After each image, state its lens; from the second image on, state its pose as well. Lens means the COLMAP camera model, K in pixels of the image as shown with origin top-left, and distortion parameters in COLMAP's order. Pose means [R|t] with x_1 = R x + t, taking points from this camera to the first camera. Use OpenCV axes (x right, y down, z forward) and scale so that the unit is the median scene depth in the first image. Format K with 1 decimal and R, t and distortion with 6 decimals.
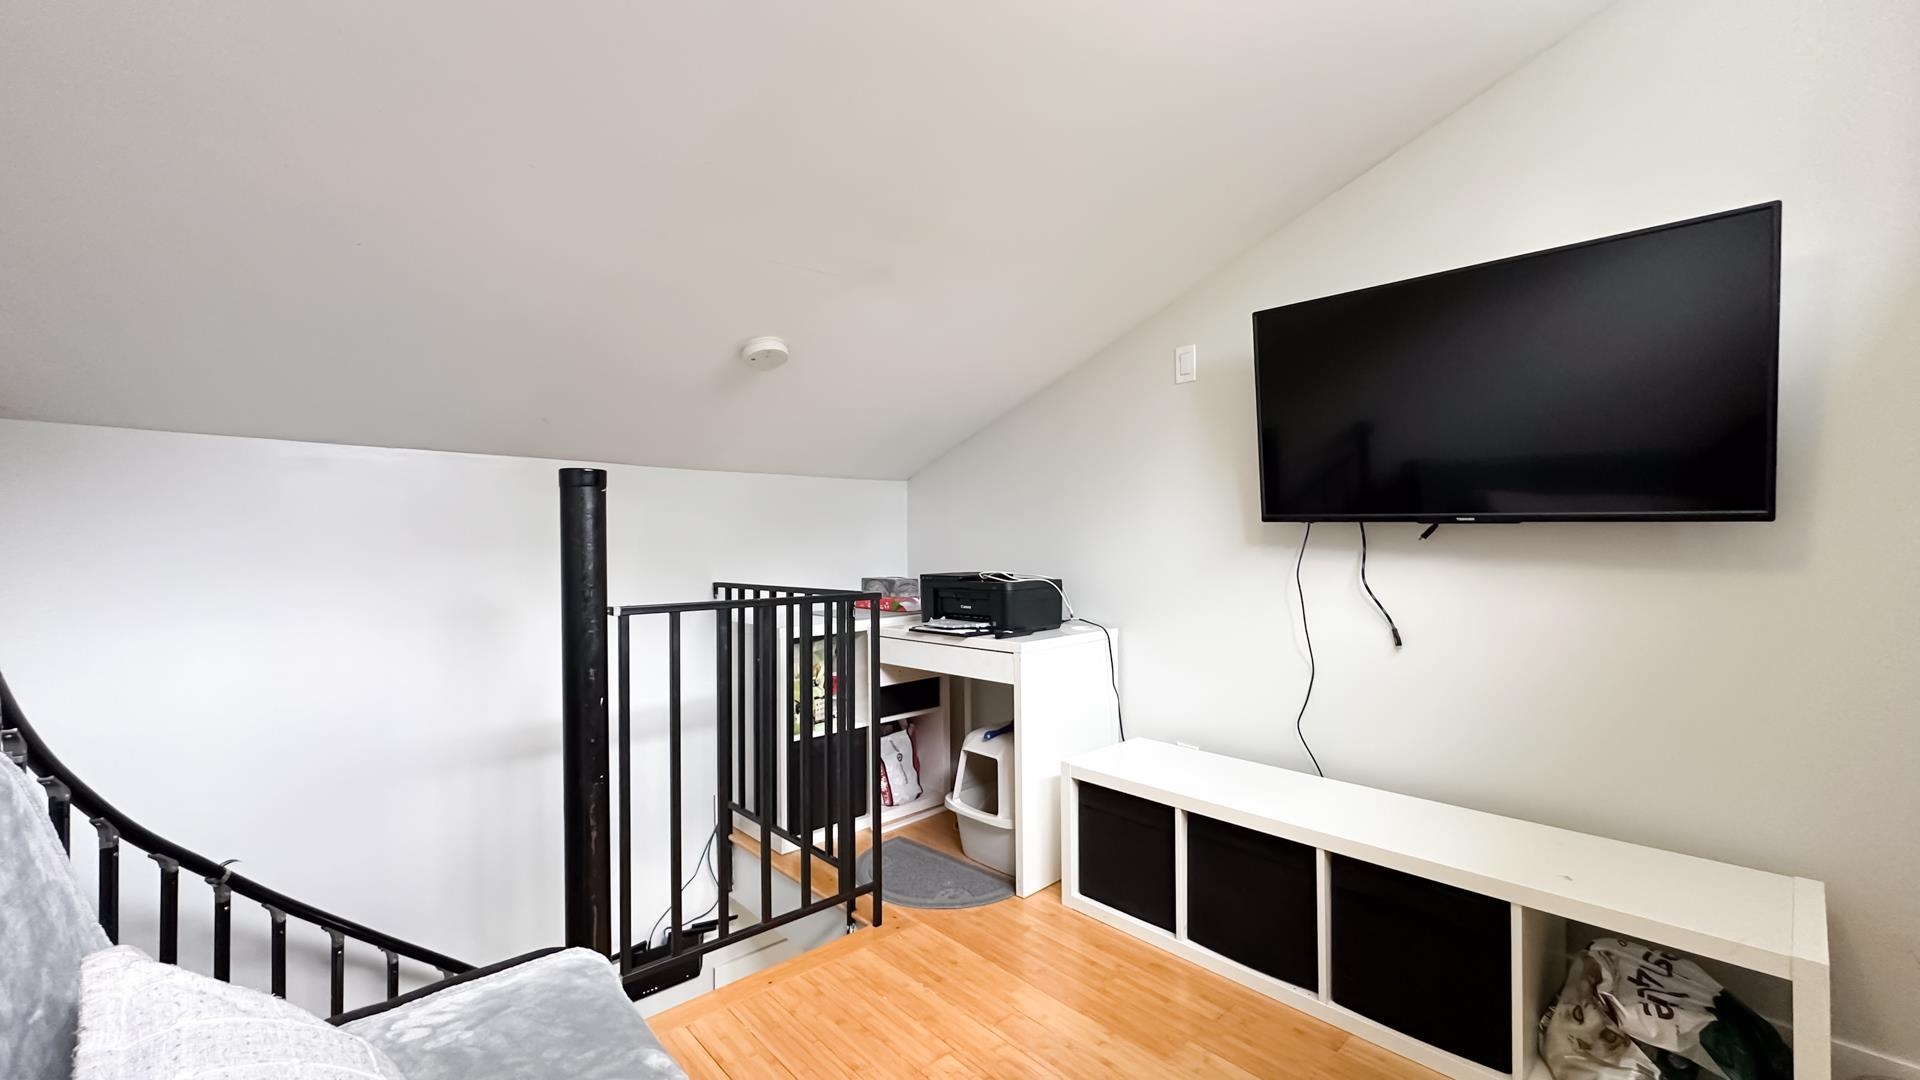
lens RADIAL K [[774.4, 0, 959.3], [0, 774.4, 543.3], [0, 0, 1]] dist [-0.001575, -0.000197]
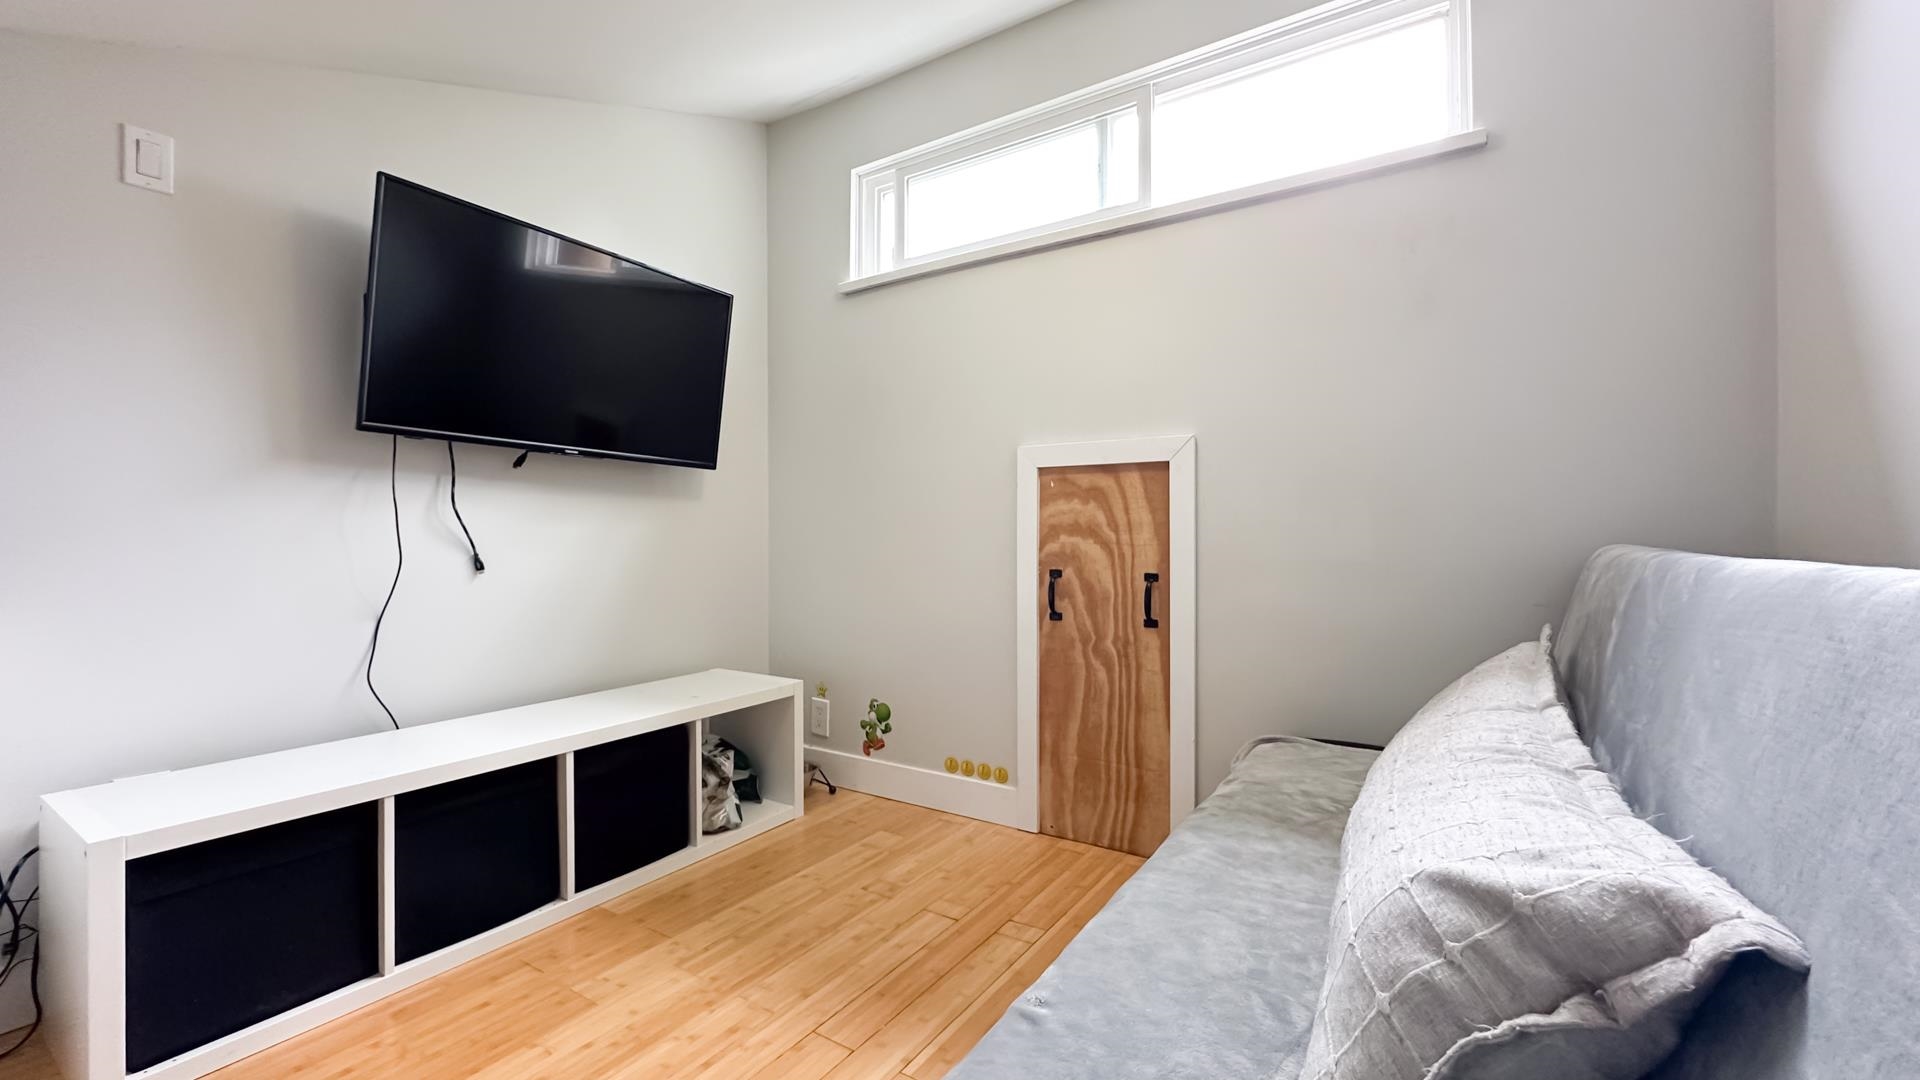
lens RADIAL K [[770.4, 0, 964.2], [0, 770.4, 528.3], [0, 0, 1]] dist [-0.001616, -0.000267]
pose [[-0.266923, 0.012192, 0.963641, -0.578427], [0.004895, 0.999924, -0.011295, 0.091370], [-0.963705, 0.001702, -0.266962, 0.649743]]
